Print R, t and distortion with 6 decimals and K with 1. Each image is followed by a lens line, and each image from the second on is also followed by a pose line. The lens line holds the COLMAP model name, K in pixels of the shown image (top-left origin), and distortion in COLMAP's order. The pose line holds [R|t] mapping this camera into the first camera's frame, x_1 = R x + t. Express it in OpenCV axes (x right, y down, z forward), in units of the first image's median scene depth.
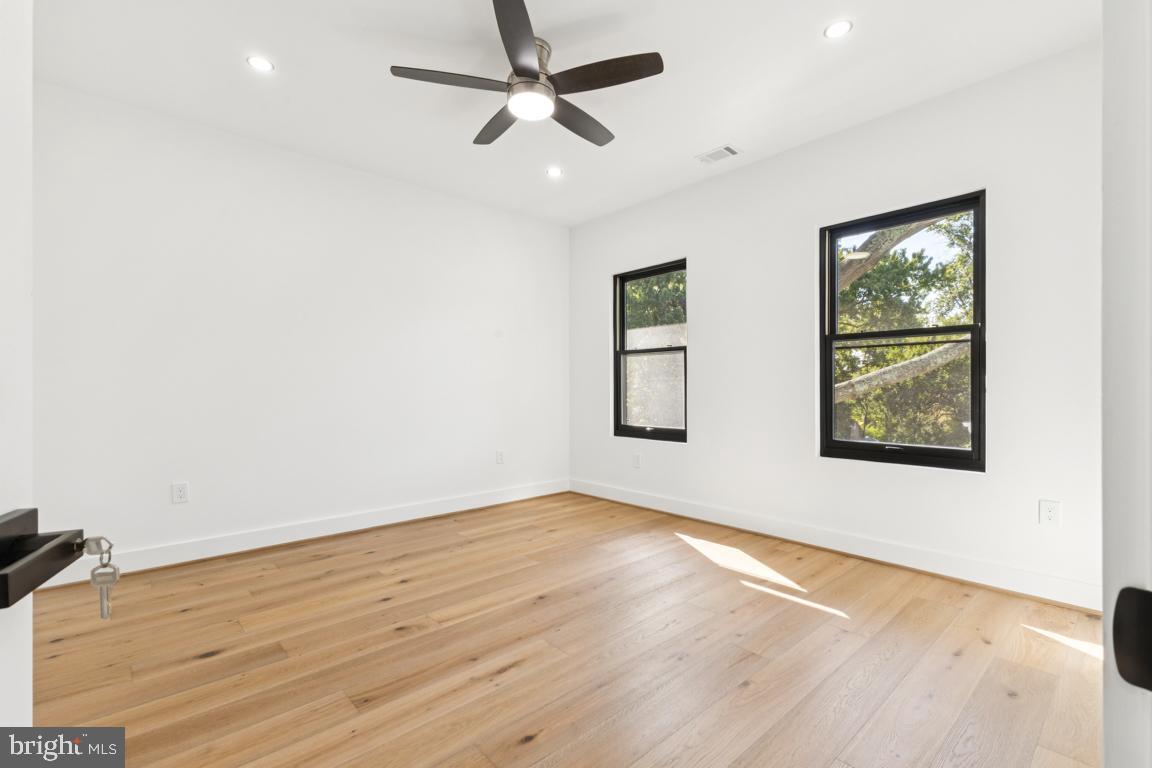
lens RADIAL K [[509.7, 0, 578.3], [0, 509.7, 387.7], [0, 0, 1]] dist [0.011593, 0.000991]
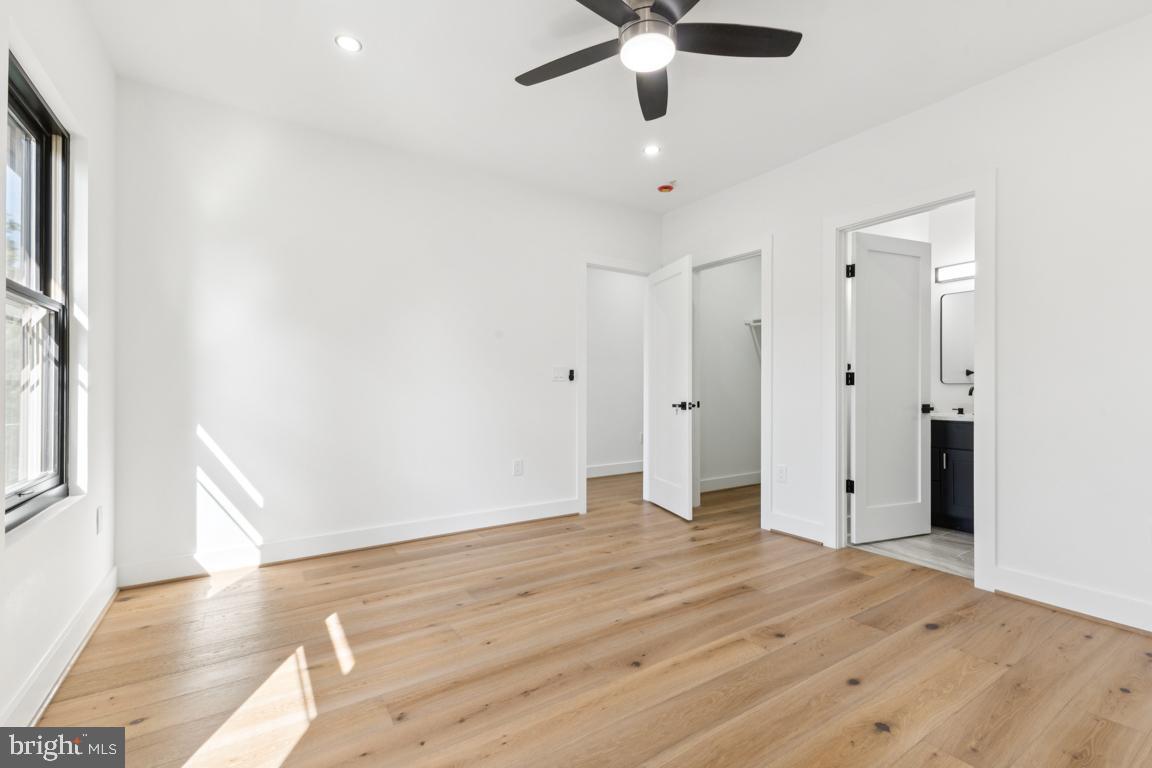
lens RADIAL K [[509.7, 0, 571.4], [0, 509.7, 380.7], [0, 0, 1]] dist [0.011593, 0.000991]
pose [[-0.987340, 0.004844, 0.158545, -0.110708], [0.003164, 0.999936, -0.010848, -0.003539], [-0.158588, -0.010209, -0.987292, 1.973162]]
